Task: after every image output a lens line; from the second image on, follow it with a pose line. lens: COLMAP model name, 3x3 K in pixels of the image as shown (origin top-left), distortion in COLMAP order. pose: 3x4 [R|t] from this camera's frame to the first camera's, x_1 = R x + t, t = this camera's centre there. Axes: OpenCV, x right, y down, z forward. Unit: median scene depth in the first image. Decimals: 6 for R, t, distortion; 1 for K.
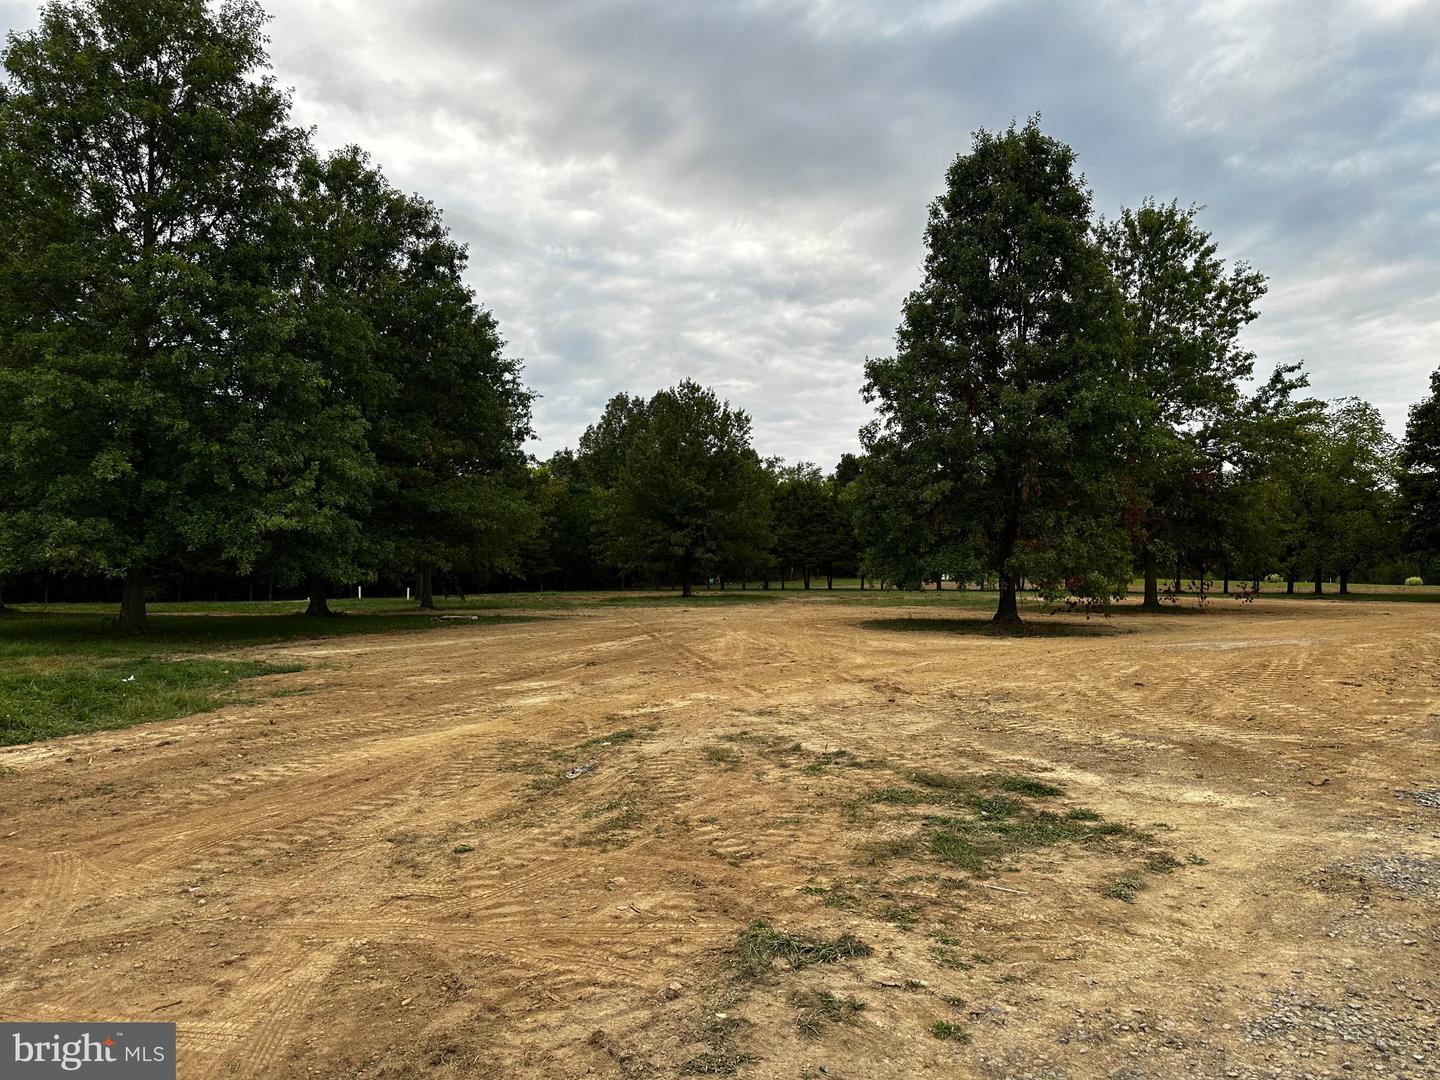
lens RADIAL K [[994.5, 0, 721.0], [0, 994.5, 520.3], [0, 0, 1]] dist [0.085199, -0.086478]
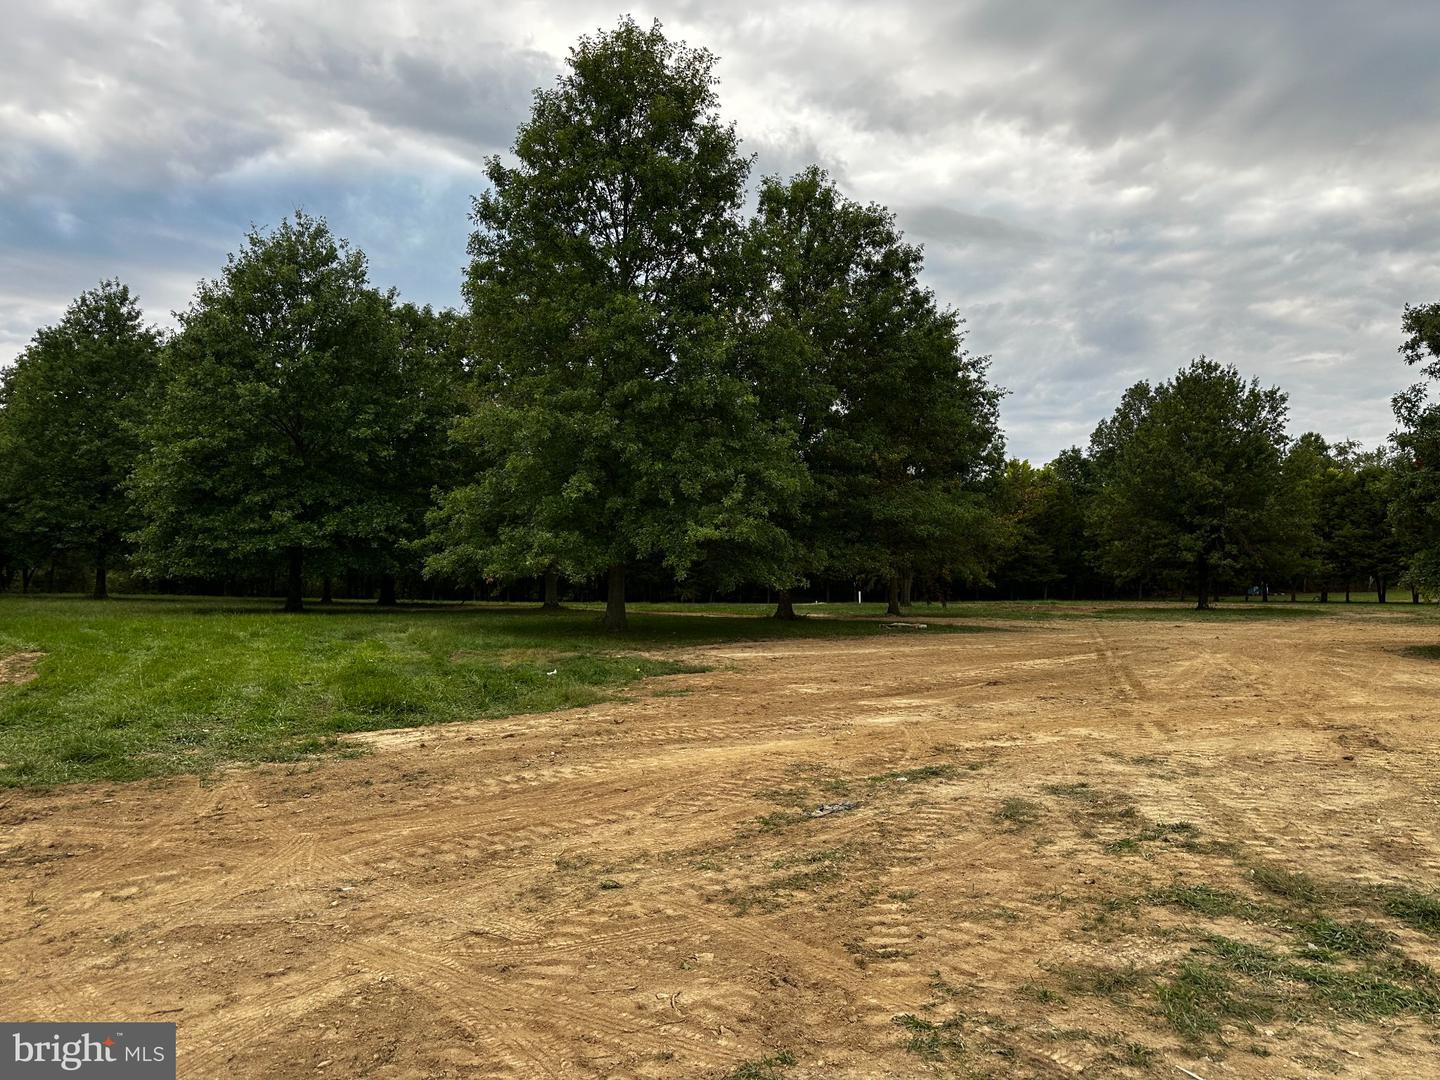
lens RADIAL K [[994.5, 0, 743.0], [0, 994.5, 543.3], [0, 0, 1]] dist [0.085199, -0.086478]
pose [[0.873499, -0.010391, -0.486715, 0.093834], [0.019434, 0.999720, 0.013535, -0.000206], [0.486438, -0.021282, 0.873456, 0.077448]]
